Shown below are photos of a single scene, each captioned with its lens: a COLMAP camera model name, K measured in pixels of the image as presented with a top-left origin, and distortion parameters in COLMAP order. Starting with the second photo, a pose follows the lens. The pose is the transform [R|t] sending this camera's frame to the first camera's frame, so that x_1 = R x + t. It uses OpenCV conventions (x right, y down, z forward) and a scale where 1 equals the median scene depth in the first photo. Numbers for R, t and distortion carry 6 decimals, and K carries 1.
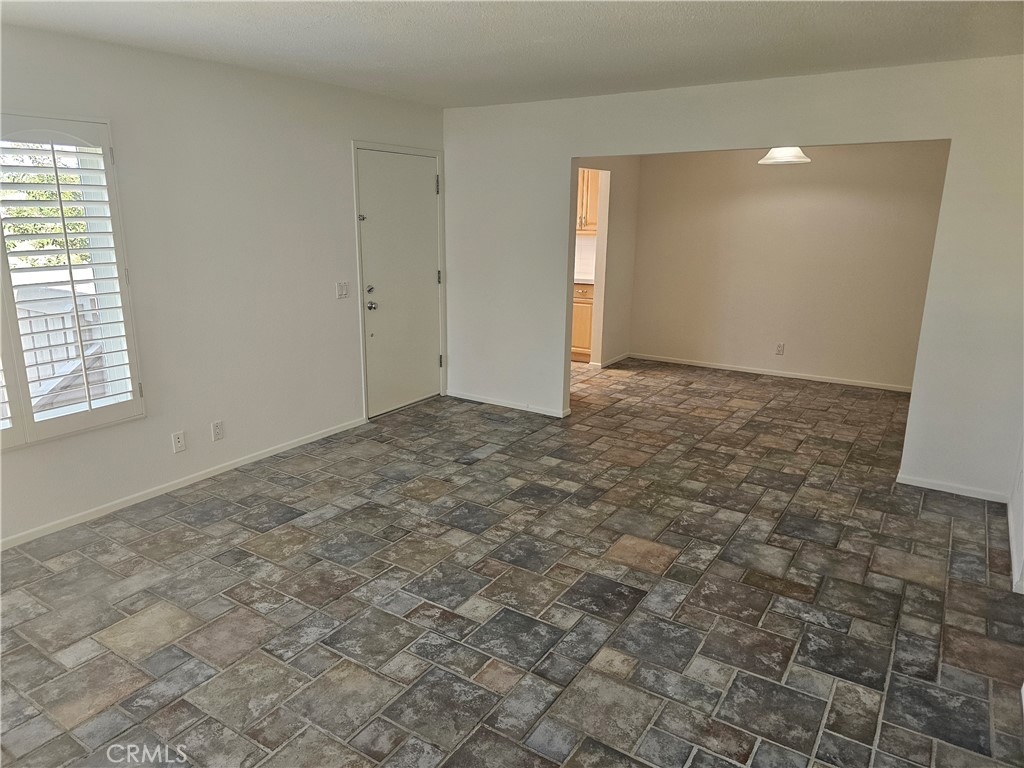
lens RADIAL K [[690.1, 0, 491.3], [0, 690.1, 365.3], [0, 0, 1]] dist [0.041509, -0.038021]
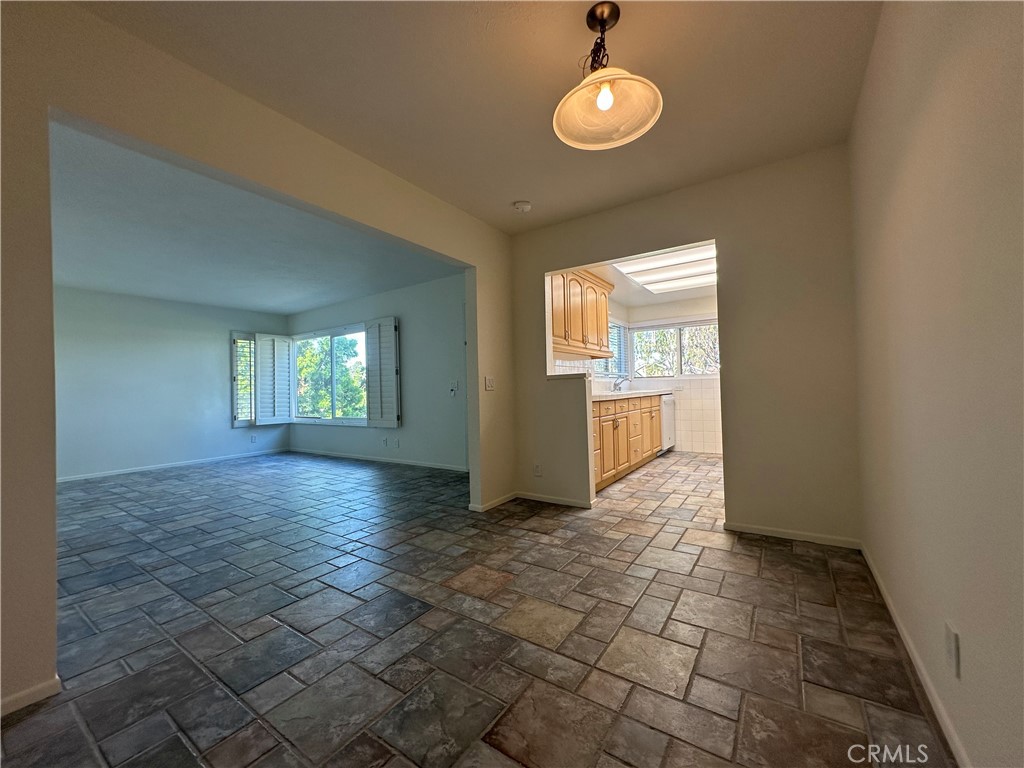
lens RADIAL K [[407.6, 0, 513.0], [0, 407.6, 374.0], [0, 0, 1]] dist [-0.005841, 0.000815]
pose [[0.007852, -0.044021, -0.999000, 1.127871], [-0.200626, 0.978647, -0.044701, -0.169544], [0.979636, 0.200777, -0.001147, 1.603779]]
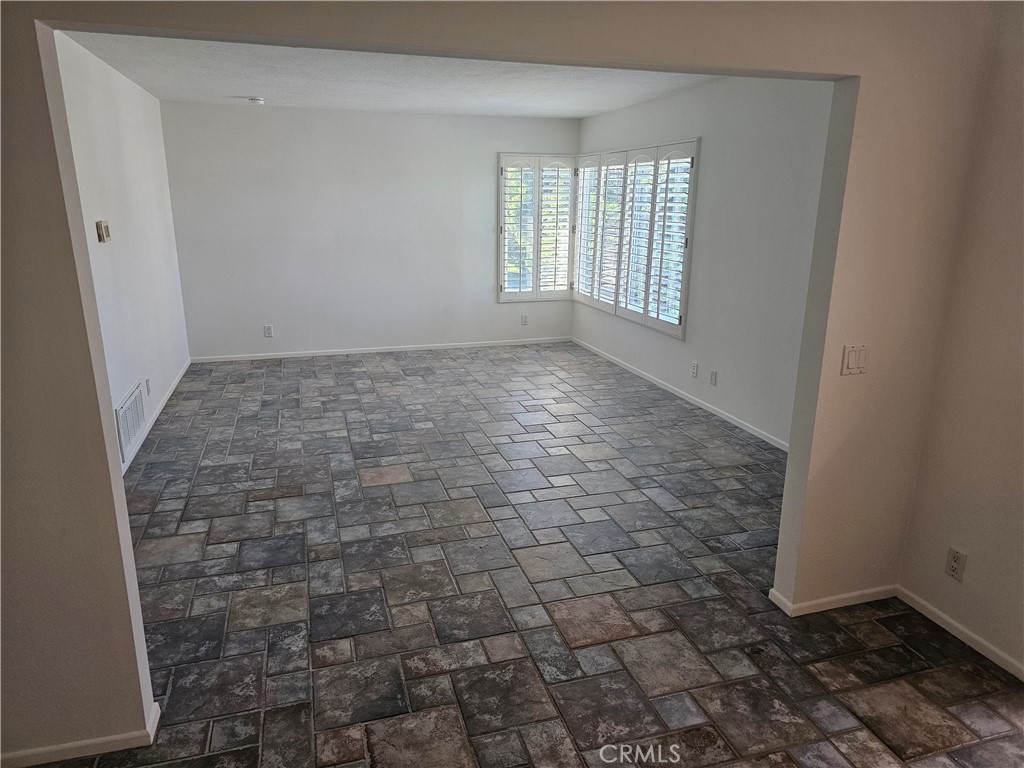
lens RADIAL K [[690.1, 0, 507.1], [0, 690.1, 359.8], [0, 0, 1]] dist [0.041509, -0.038021]
pose [[-0.628696, 0.171005, -0.758617, 0.931016], [-0.184658, 0.914793, 0.359243, -0.376267], [0.755409, 0.365939, -0.543549, 1.676108]]
